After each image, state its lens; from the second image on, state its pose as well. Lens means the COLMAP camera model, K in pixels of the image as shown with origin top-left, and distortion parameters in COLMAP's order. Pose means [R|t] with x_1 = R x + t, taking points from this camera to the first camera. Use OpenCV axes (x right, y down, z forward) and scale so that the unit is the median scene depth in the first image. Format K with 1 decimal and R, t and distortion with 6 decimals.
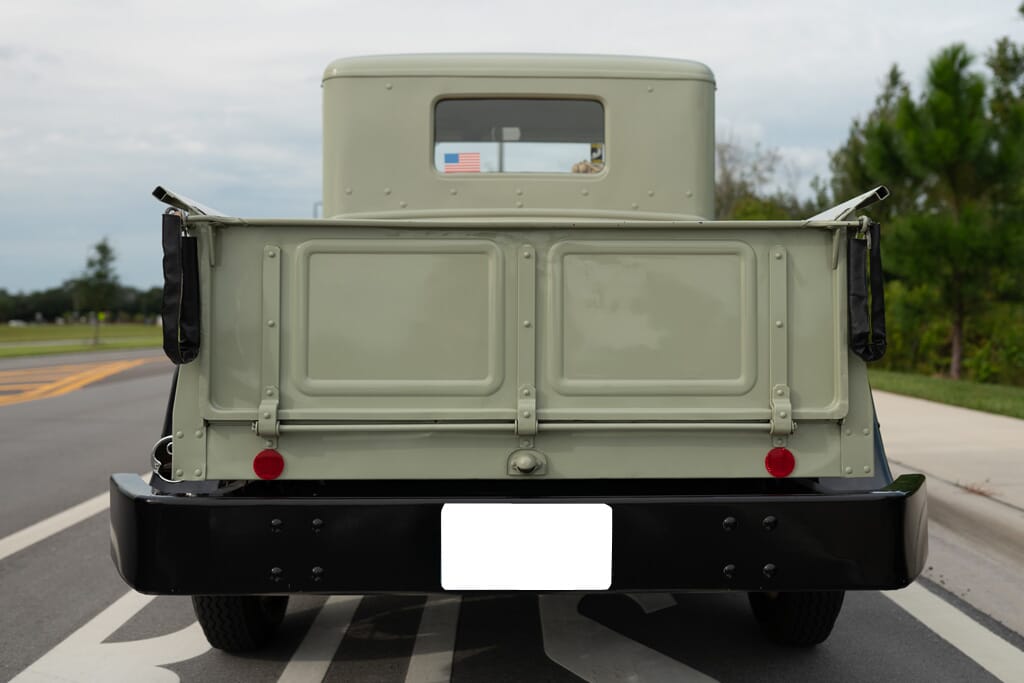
lens RADIAL K [[1058.2, 0, 515.3], [0, 1058.2, 334.1], [0, 0, 1]] dist [-0.023883, 0.000000]
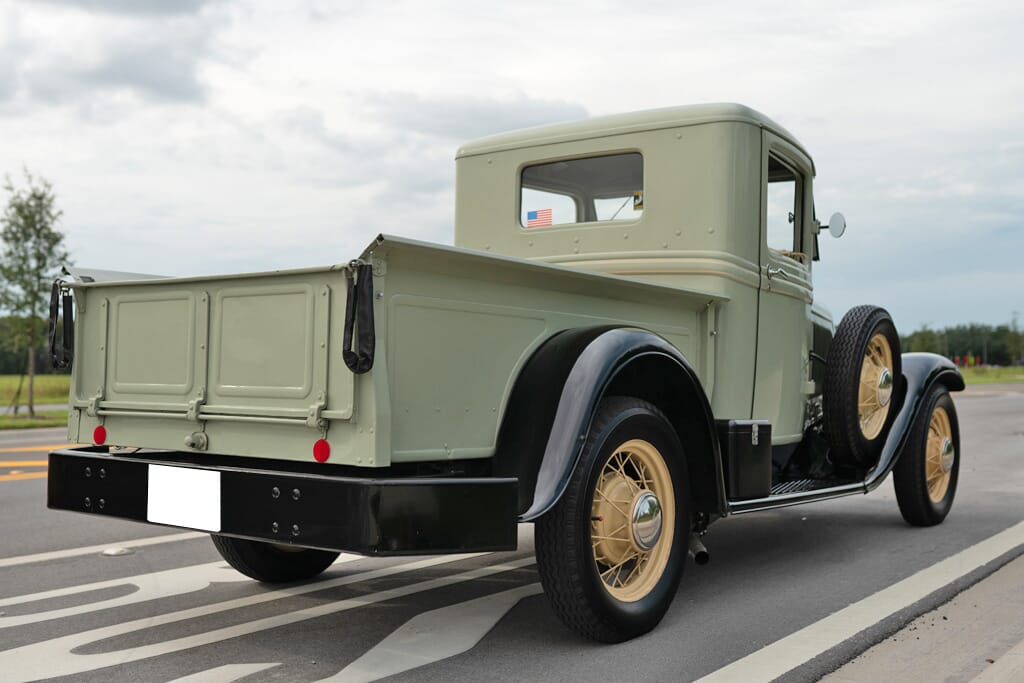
lens RADIAL K [[1058.2, 0, 507.1], [0, 1058.2, 349.7], [0, 0, 1]] dist [-0.023883, 0.000000]
pose [[0.801153, -0.004915, -0.598440, 1.213634], [-0.012834, 0.999595, -0.025391, 0.026982], [0.598322, 0.028023, 0.800765, 0.088667]]
